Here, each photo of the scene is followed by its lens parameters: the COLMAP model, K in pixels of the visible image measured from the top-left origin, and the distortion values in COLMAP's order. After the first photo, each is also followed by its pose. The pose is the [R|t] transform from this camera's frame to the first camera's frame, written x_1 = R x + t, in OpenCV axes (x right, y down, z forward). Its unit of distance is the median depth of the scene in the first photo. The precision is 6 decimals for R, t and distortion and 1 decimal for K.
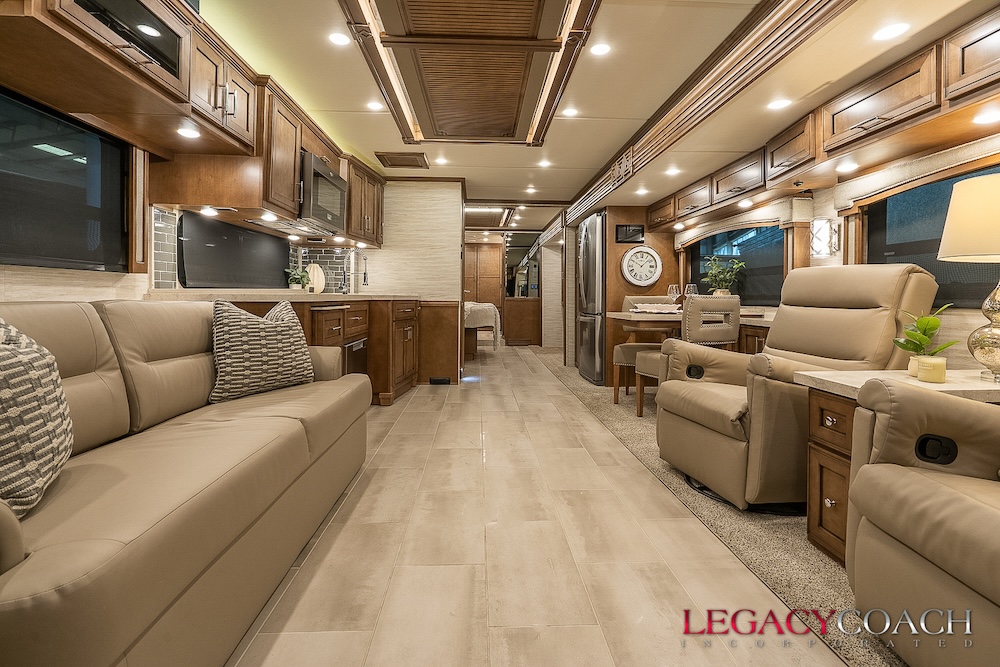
lens RADIAL K [[481.4, 0, 500.0], [0, 481.4, 302.5], [0, 0, 1]] dist [0.001693, 0.000637]
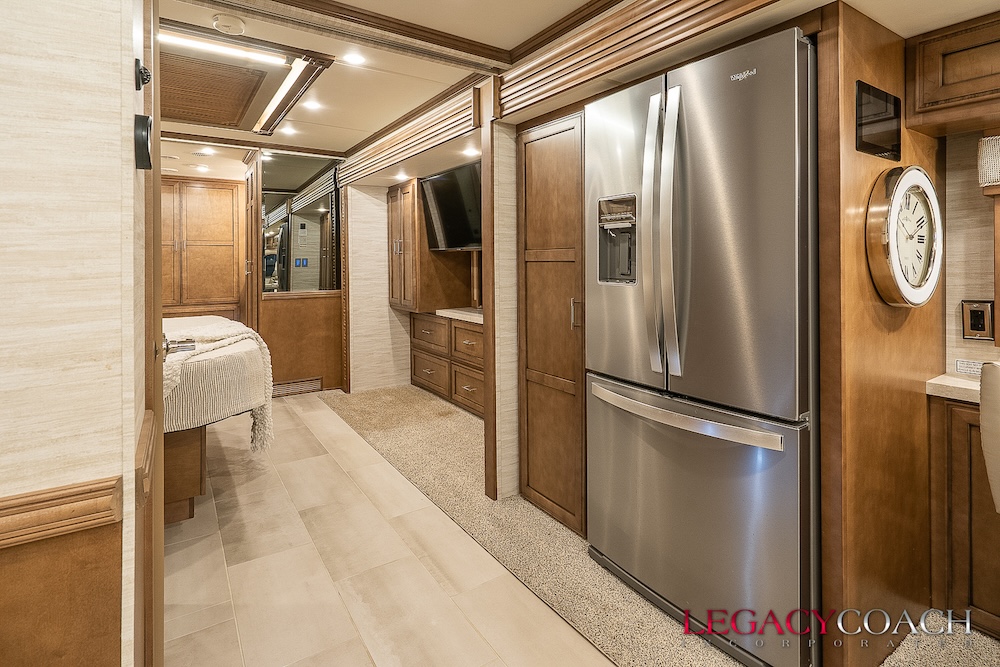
lens RADIAL K [[494.8, 0, 521.2], [0, 494.8, 263.5], [0, 0, 1]] dist [0.002574, -0.000443]
pose [[0.839345, -0.010875, 0.543491, -0.098280], [0.014113, 0.999899, -0.001787, -0.087524], [-0.543416, 0.009170, 0.839413, 1.218296]]
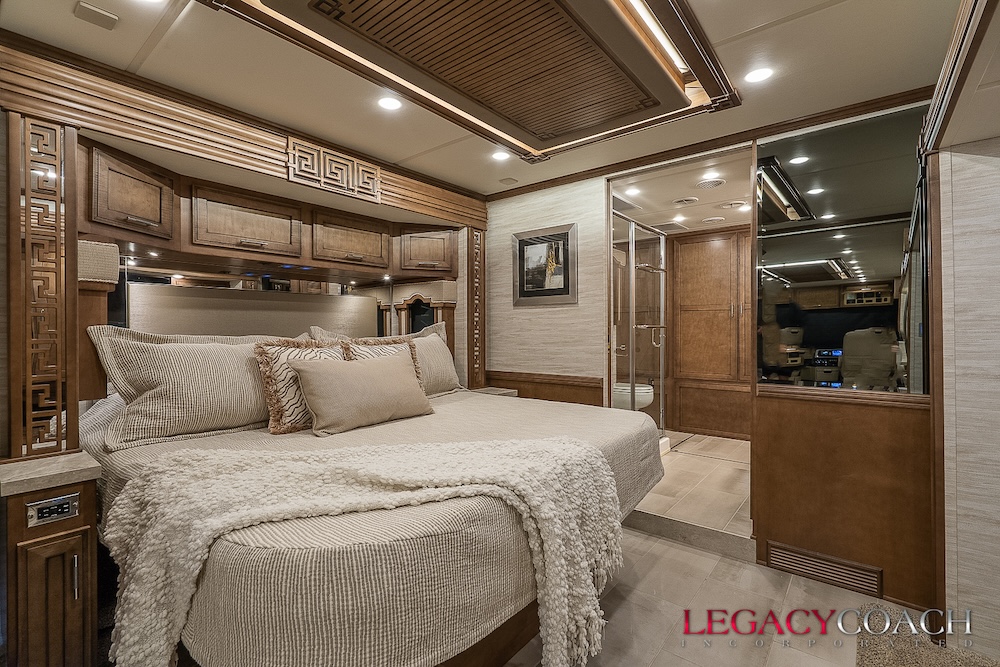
lens RADIAL K [[455.4, 0, 500.0], [0, 455.4, 333.5], [0, 0, 1]] dist [-0.001535, 0.000441]
pose [[0.744670, 0.000255, -0.667433, 0.192121], [-0.001976, 0.999996, -0.001822, -0.097847], [0.667430, 0.002676, 0.744668, 1.841821]]
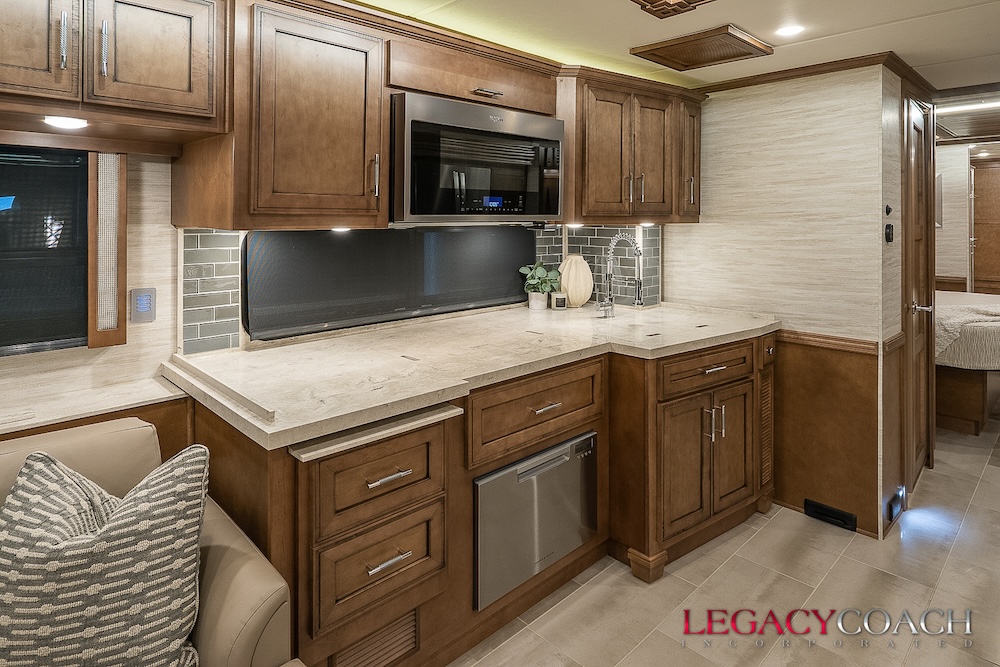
lens RADIAL K [[552.6, 0, 497.9], [0, 552.6, 220.7], [0, 0, 1]] dist [0.001911, 0.000763]
pose [[0.649874, -0.009522, -0.759982, 0.103175], [-0.000757, 0.999913, -0.013175, -0.152608], [0.760042, 0.009138, 0.649810, 0.624213]]
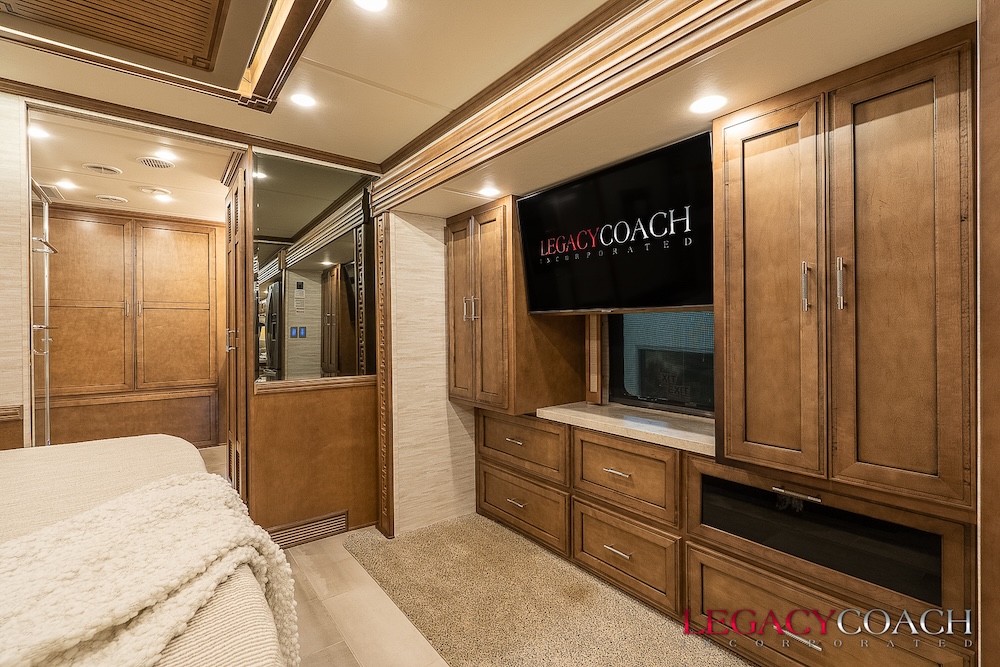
lens RADIAL K [[455.4, 0, 500.0], [0, 455.4, 333.5], [0, 0, 1]] dist [-0.001535, 0.000441]
pose [[0.819693, -0.013736, 0.572639, -0.060145], [0.013987, 0.999894, 0.003964, -0.098310], [-0.572632, 0.004760, 0.819798, 1.813543]]
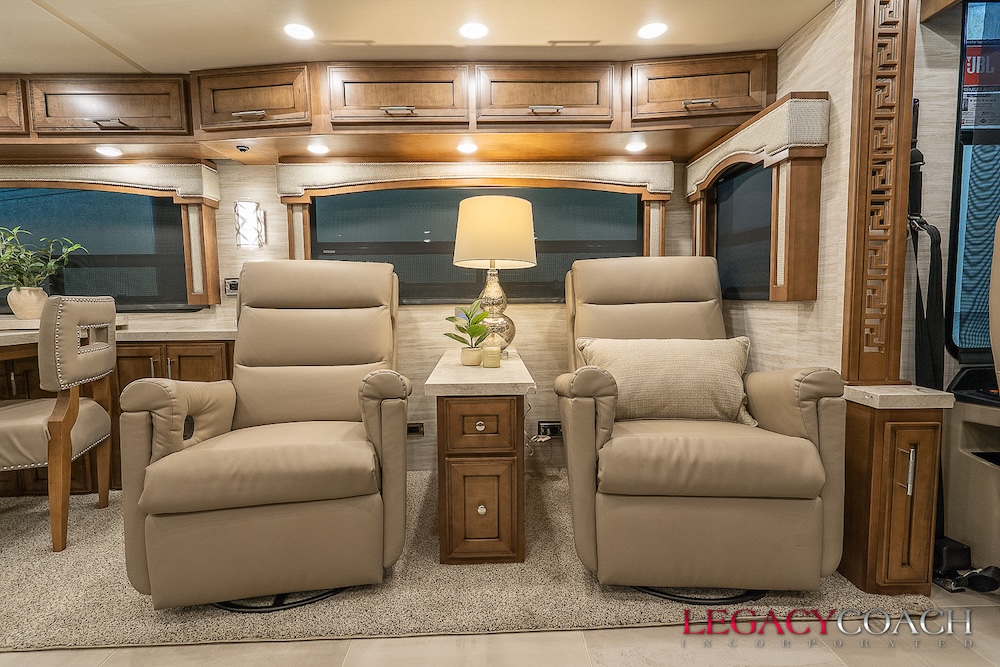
lens RADIAL K [[455.4, 0, 500.0], [0, 455.4, 333.5], [0, 0, 1]] dist [-0.001535, 0.000441]
pose [[0.015527, -0.086545, 0.996127, -0.093181], [0.024974, 0.995970, 0.086142, -0.004704], [-0.999568, 0.023540, 0.017626, 0.459319]]
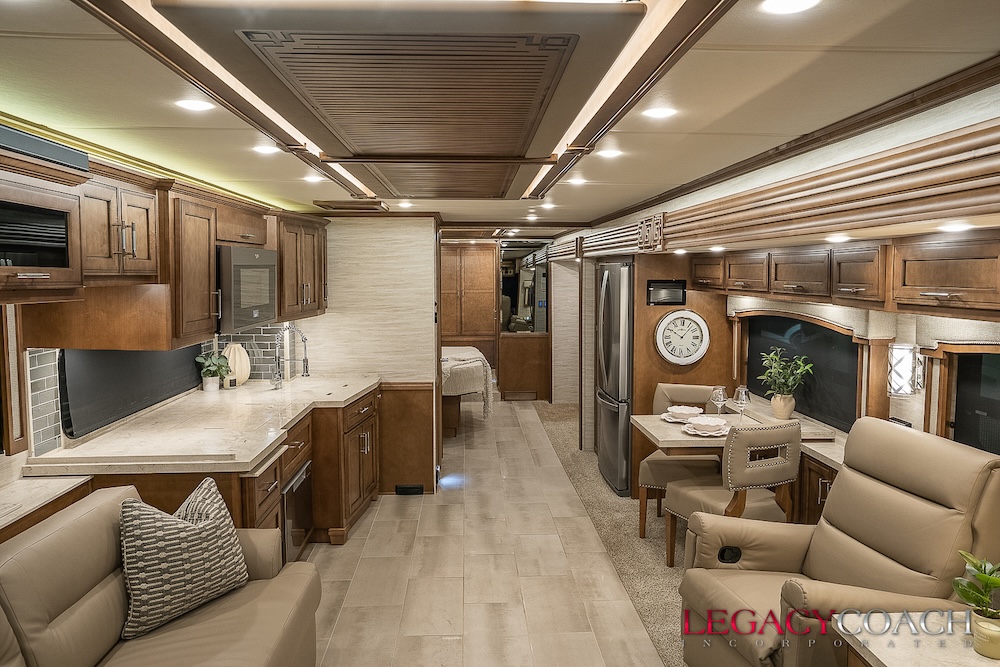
lens RADIAL K [[704.2, 0, 500.0], [0, 704.2, 333.5], [0, 0, 1]] dist [-0.008932, 0.048049]
pose [[0.999963, -0.008392, 0.002004, 0.021695], [0.008212, 0.996962, 0.077461, -0.232652], [-0.002648, -0.077442, 0.996993, -0.091709]]
